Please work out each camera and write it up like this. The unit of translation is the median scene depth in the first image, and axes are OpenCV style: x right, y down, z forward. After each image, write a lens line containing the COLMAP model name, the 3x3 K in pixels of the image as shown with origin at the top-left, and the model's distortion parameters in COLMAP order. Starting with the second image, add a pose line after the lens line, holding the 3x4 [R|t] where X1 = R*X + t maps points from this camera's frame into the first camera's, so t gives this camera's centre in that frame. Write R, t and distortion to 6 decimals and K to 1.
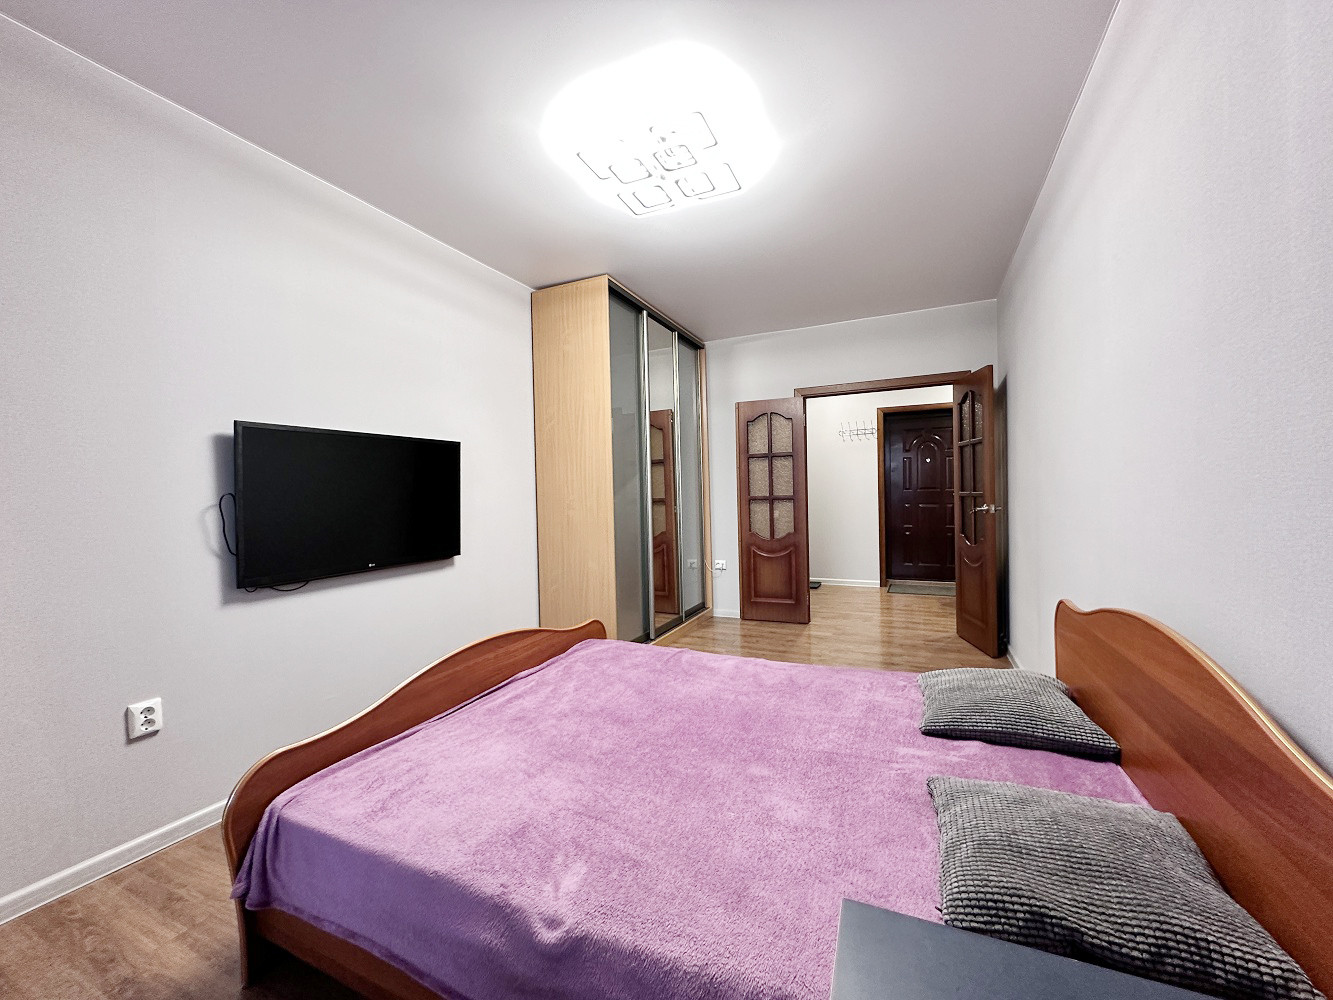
lens RADIAL K [[529.4, 0, 666.5], [0, 529.4, 500.0], [0, 0, 1]] dist [-0.001911, 0.000619]
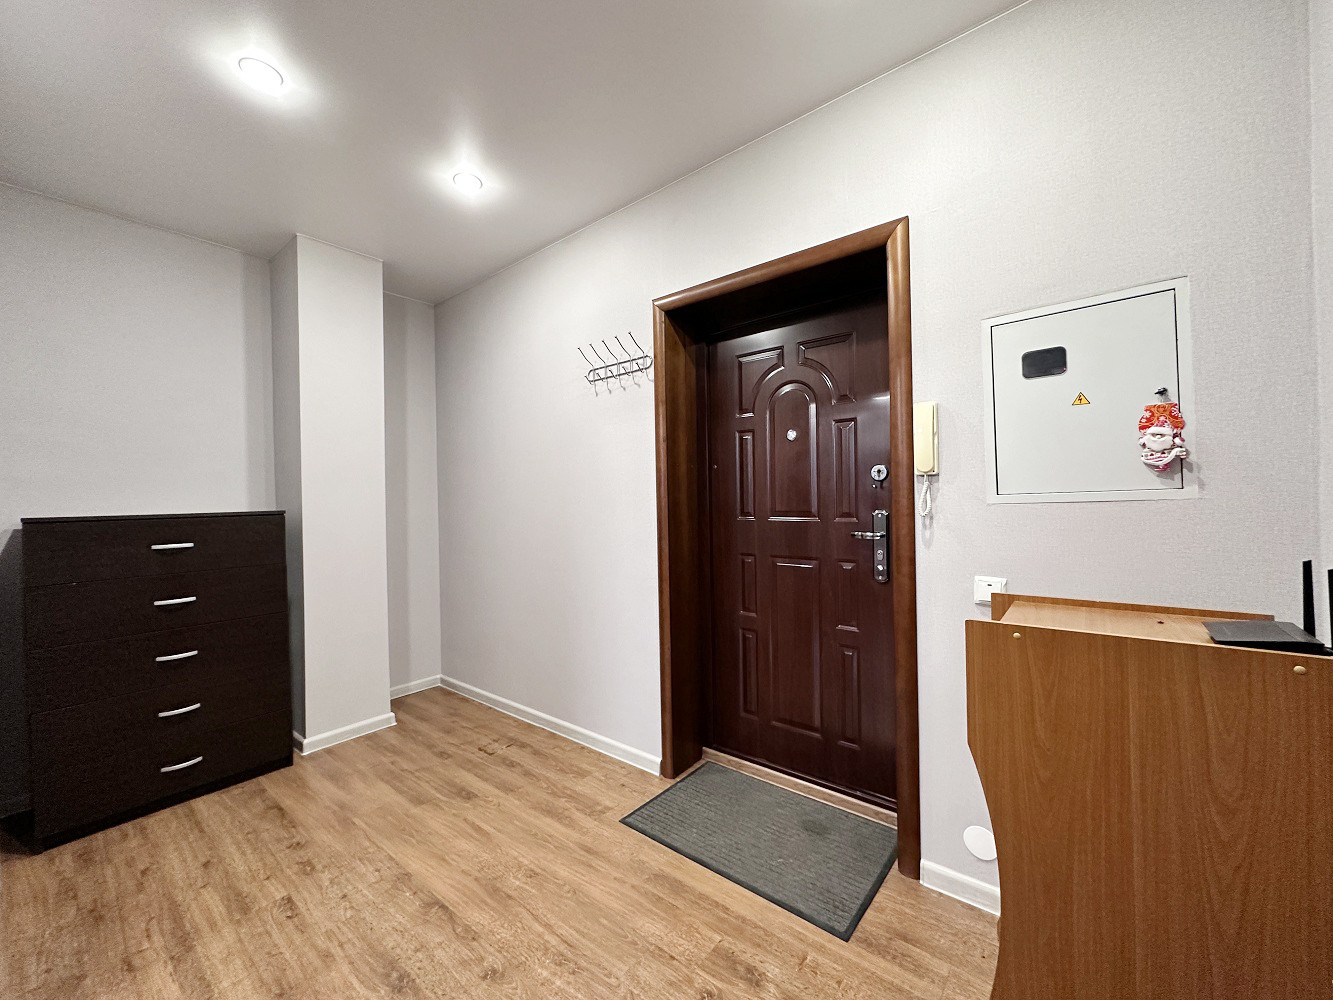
lens RADIAL K [[530.3, 0, 667.3], [0, 530.3, 499.3], [0, 0, 1]] dist [-0.002271, 0.000483]
pose [[0.969917, 0.000038, -0.243435, 0.662094], [-0.002858, 0.999933, -0.011232, -0.036882], [0.243418, 0.011589, 0.969852, 0.841645]]
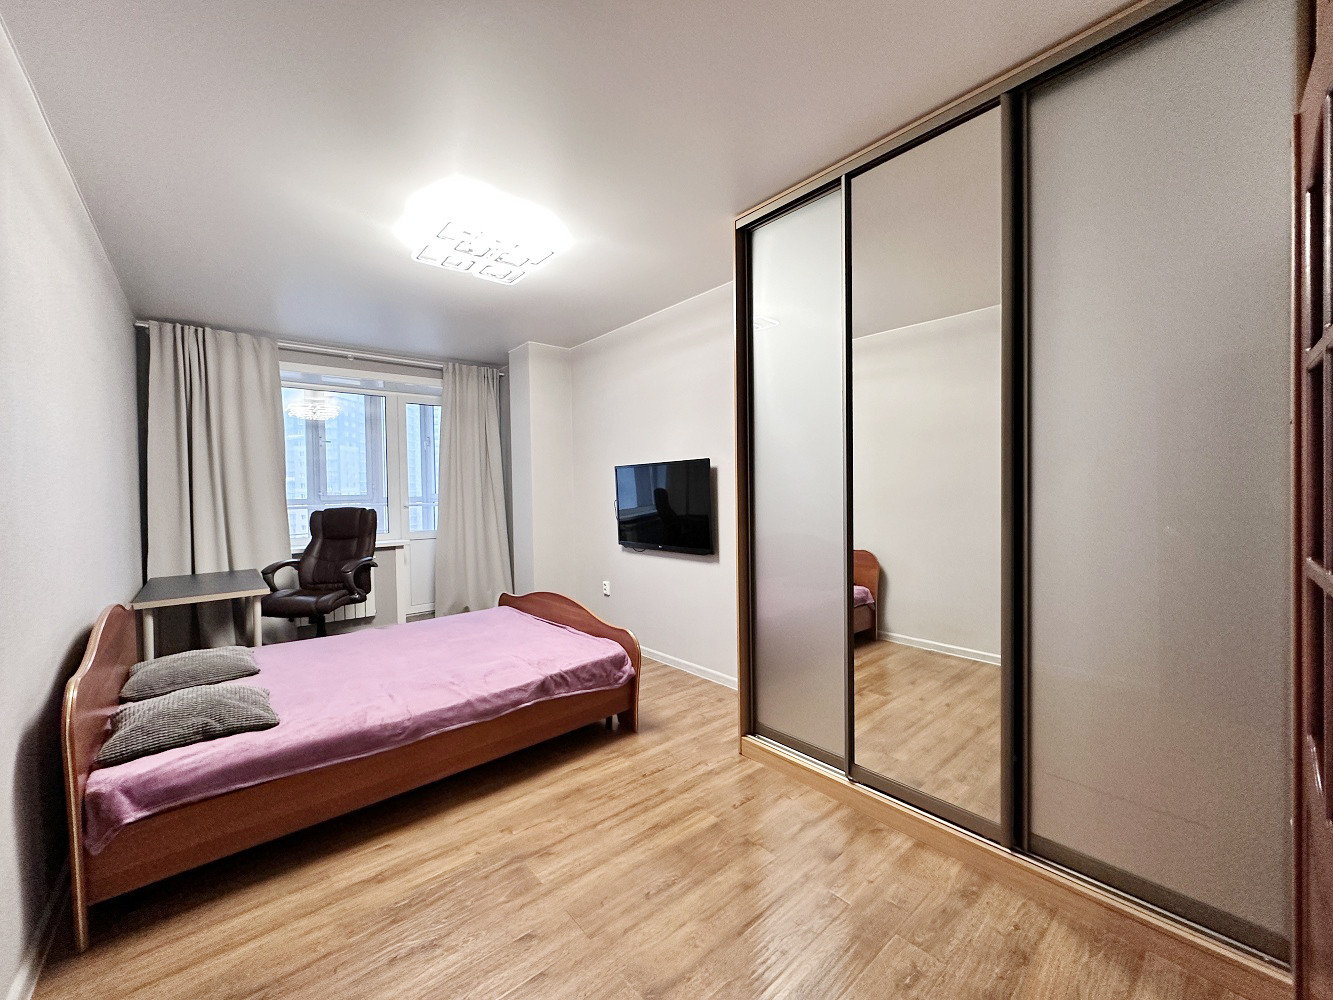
lens RADIAL K [[530.3, 0, 667.3], [0, 530.3, 499.3], [0, 0, 1]] dist [-0.002271, 0.000483]
pose [[-0.417076, 0.044397, -0.907787, 0.447081], [0.014902, 0.999006, 0.042011, -0.044301], [0.908750, 0.003994, -0.417323, 0.874074]]
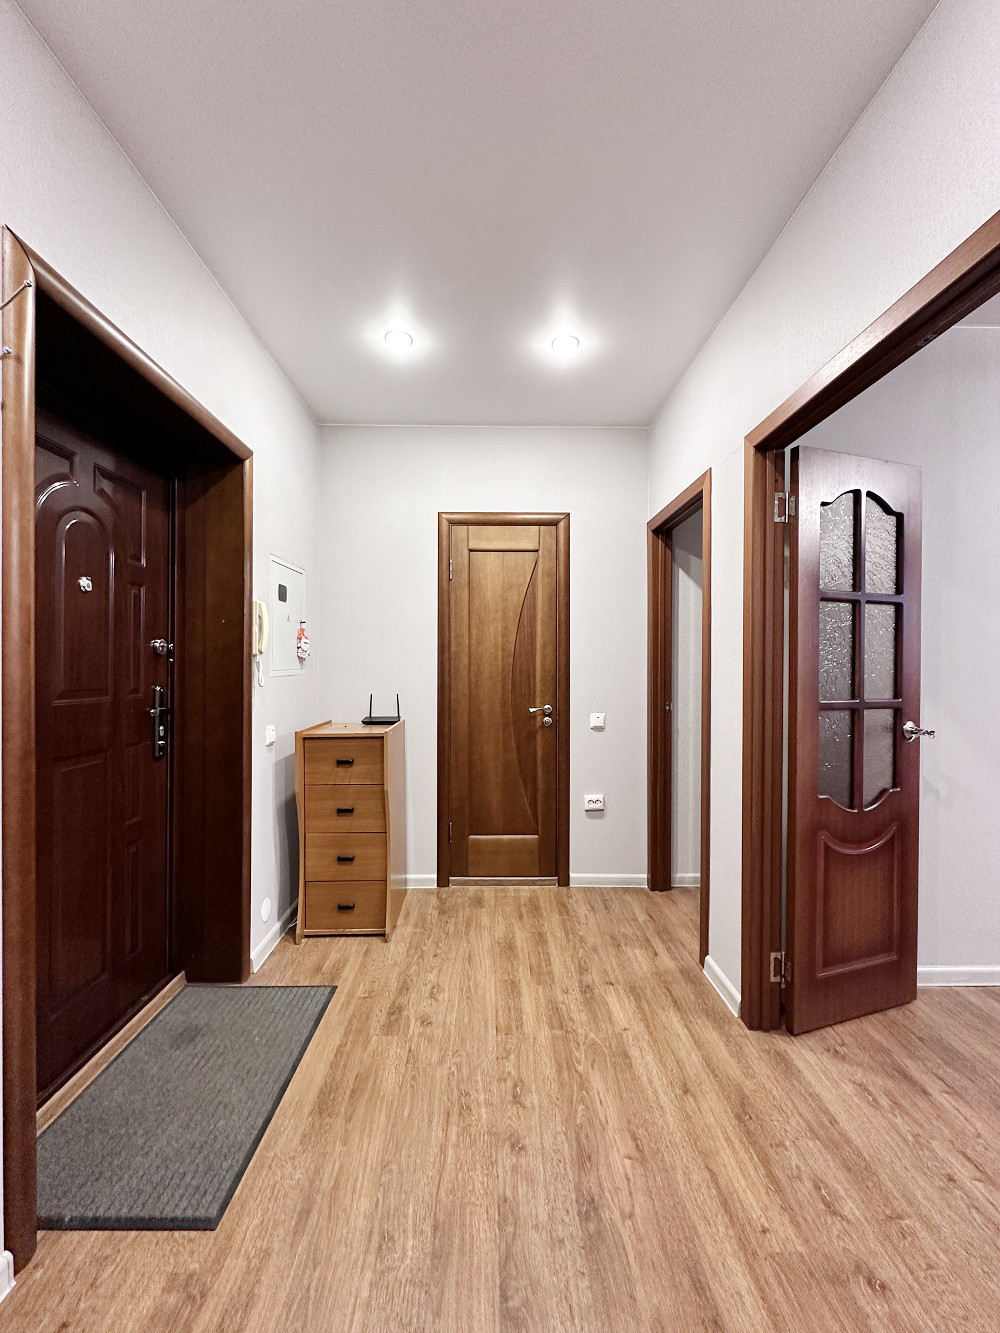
lens RADIAL K [[530.3, 0, 500.0], [0, 530.3, 666.5], [0, 0, 1]] dist [-0.002271, 0.000483]
pose [[-0.440623, 0.018679, 0.897498, 0.232083], [0.019430, 0.999748, -0.011268, -0.038246], [-0.897482, 0.012473, -0.440875, 1.239839]]
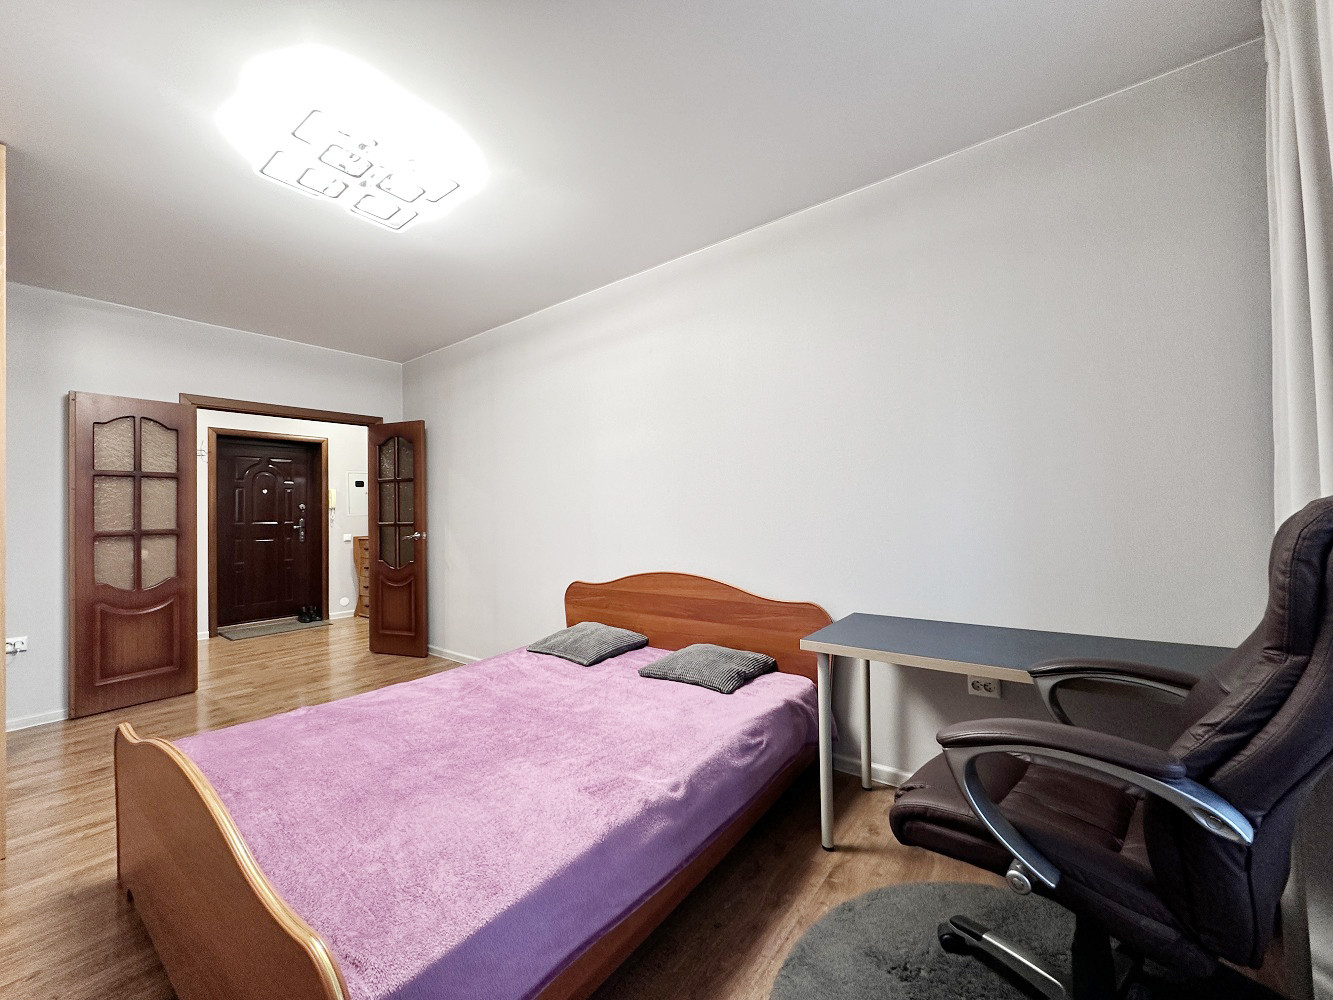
lens RADIAL K [[530.3, 0, 667.3], [0, 530.3, 499.3], [0, 0, 1]] dist [-0.002271, 0.000483]
pose [[0.214527, 0.038403, 0.975963, -0.362395], [0.028501, 0.998555, -0.045557, 0.003347], [-0.976302, 0.037589, 0.213123, 0.132984]]
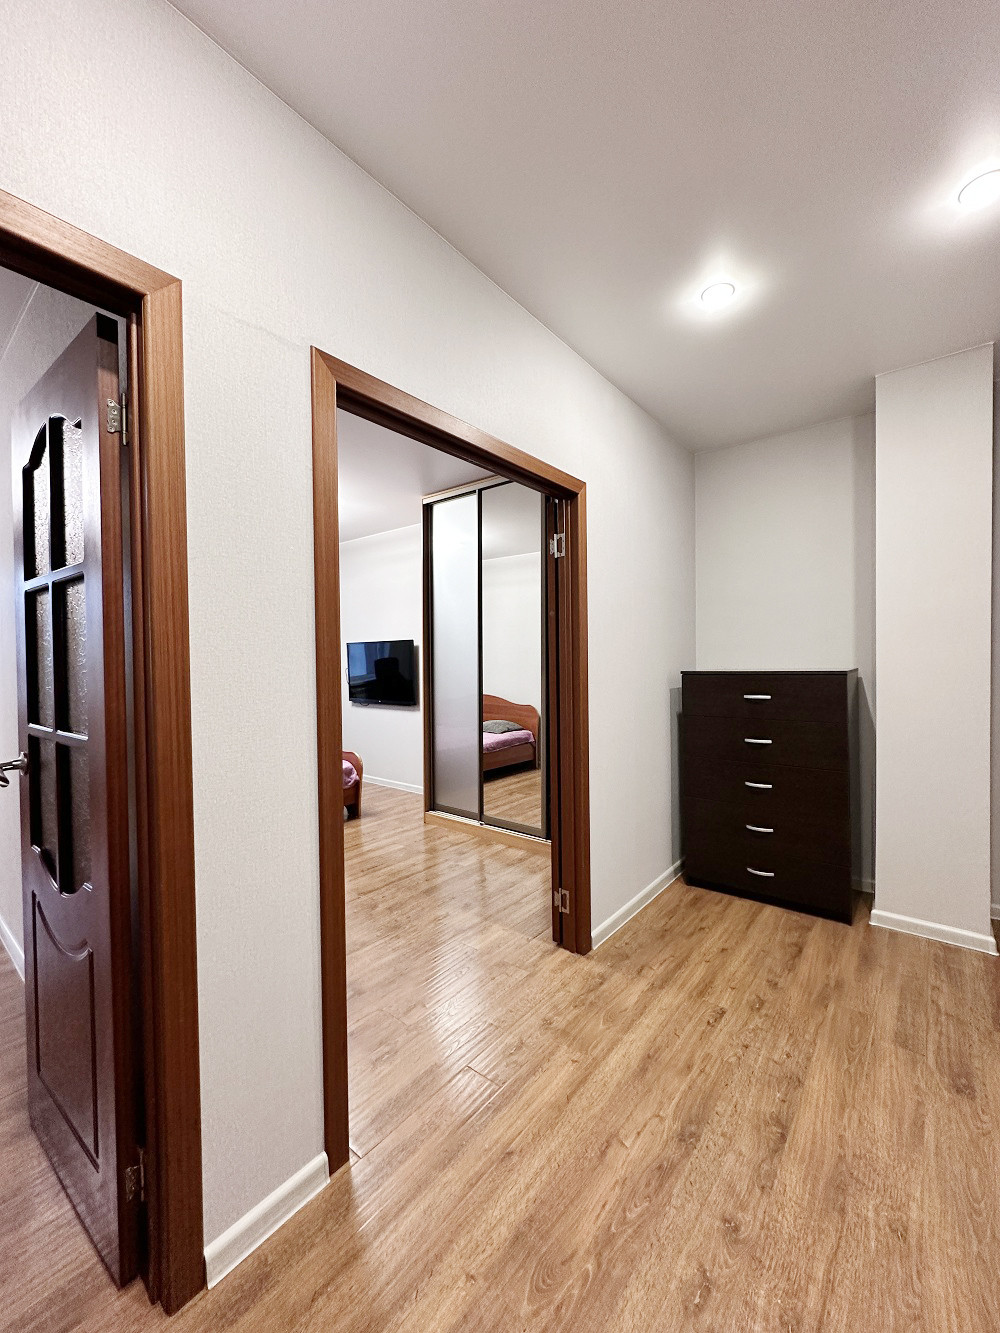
lens RADIAL K [[530.3, 0, 500.0], [0, 530.3, 666.5], [0, 0, 1]] dist [-0.002271, 0.000483]
pose [[-0.245472, 0.038215, -0.968650, 0.759765], [0.002854, 0.999247, 0.038699, -0.056371], [0.969399, 0.006735, -0.245396, 1.058453]]
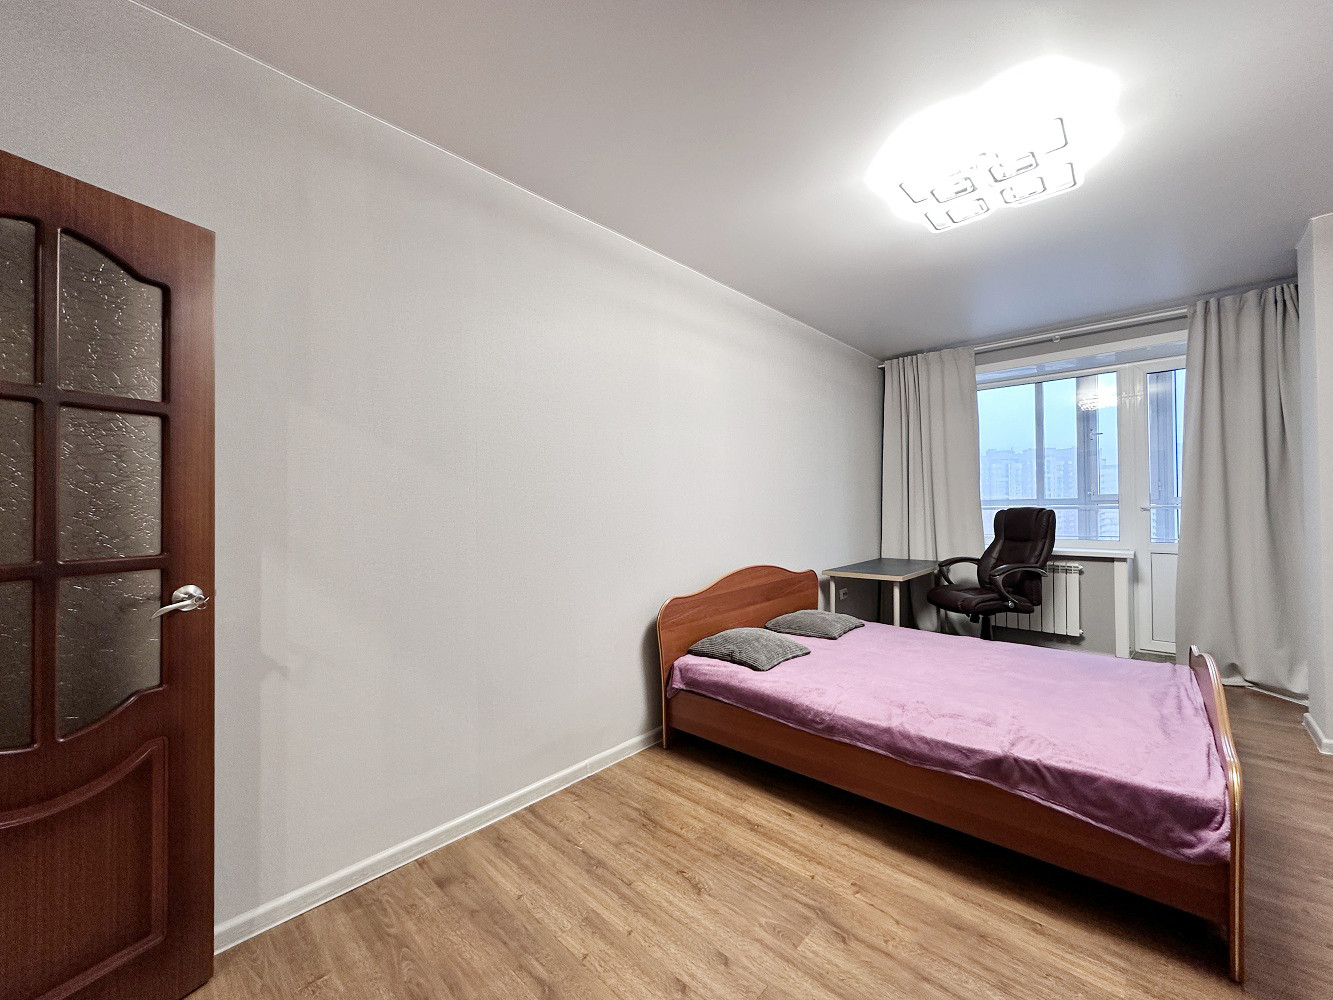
lens RADIAL K [[530.3, 0, 667.3], [0, 530.3, 499.3], [0, 0, 1]] dist [-0.002271, 0.000483]
pose [[-0.948283, 0.036572, 0.315311, 0.122096], [0.037018, 0.999304, -0.004576, -0.029812], [-0.315259, 0.007333, -0.948977, 0.962184]]
